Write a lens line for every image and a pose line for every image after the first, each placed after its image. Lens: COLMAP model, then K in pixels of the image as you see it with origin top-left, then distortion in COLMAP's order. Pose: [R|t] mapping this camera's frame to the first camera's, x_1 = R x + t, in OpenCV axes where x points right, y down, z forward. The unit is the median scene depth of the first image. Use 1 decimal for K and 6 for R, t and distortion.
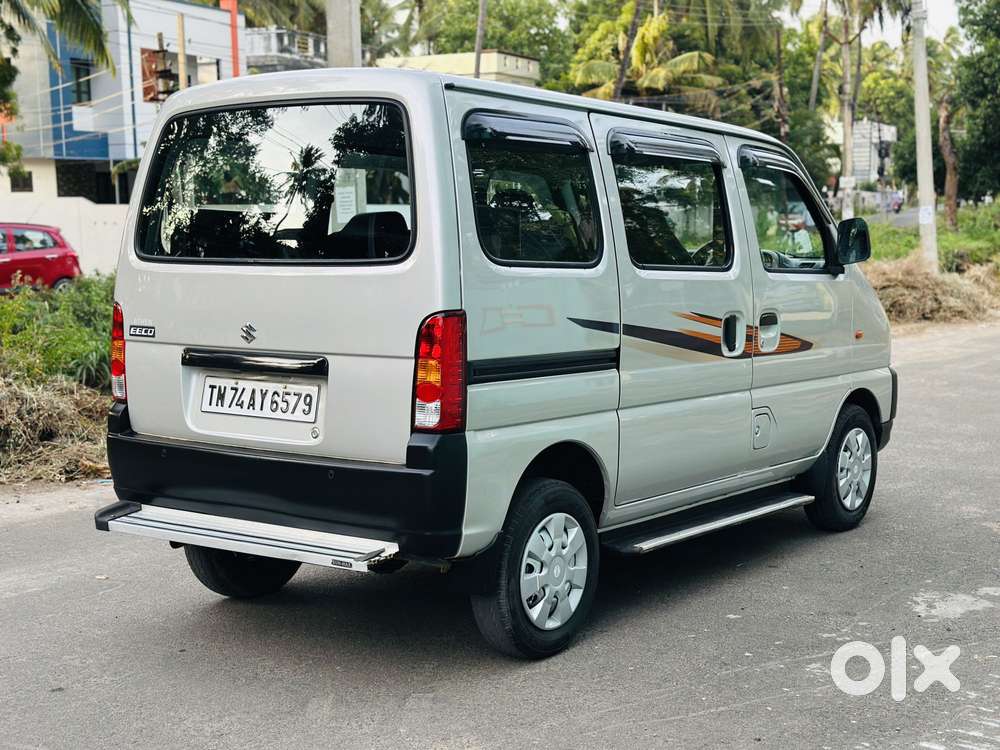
lens RADIAL K [[1408.8, 0, 500.0], [0, 1408.8, 375.0], [0, 0, 1]] dist [0.144189, -0.141518]
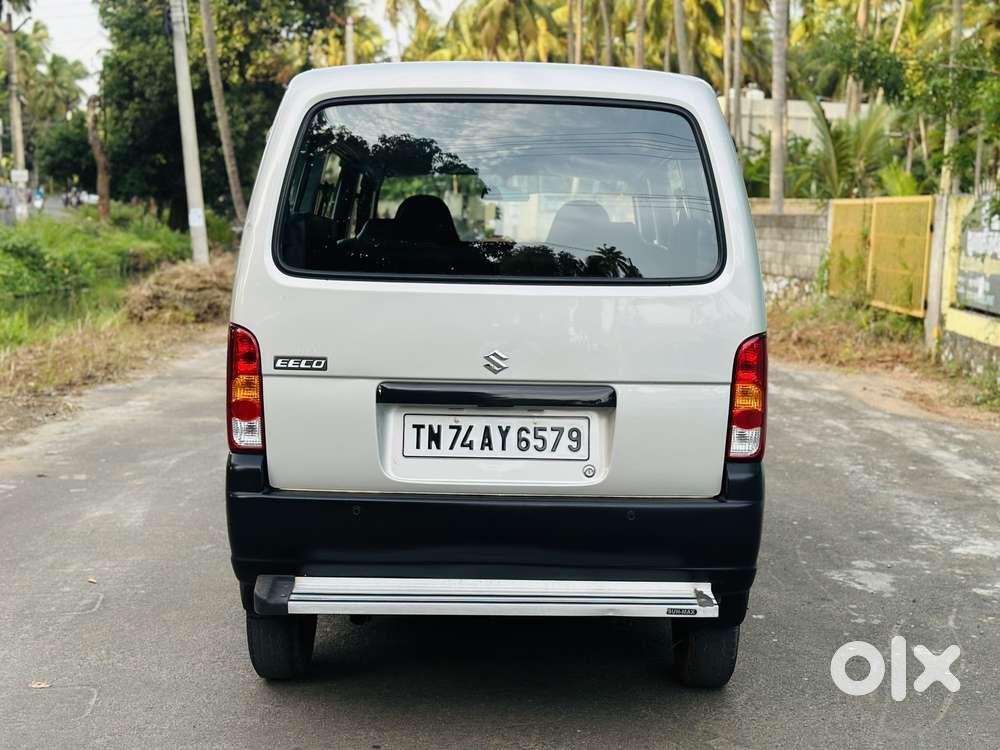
lens RADIAL K [[1408.8, 0, 500.0], [0, 1408.8, 375.0], [0, 0, 1]] dist [0.144189, -0.141518]
pose [[0.813581, -0.039005, 0.580141, -0.652020], [0.037813, 0.999185, 0.014150, -0.032538], [-0.580220, 0.010424, 0.814393, 0.287963]]
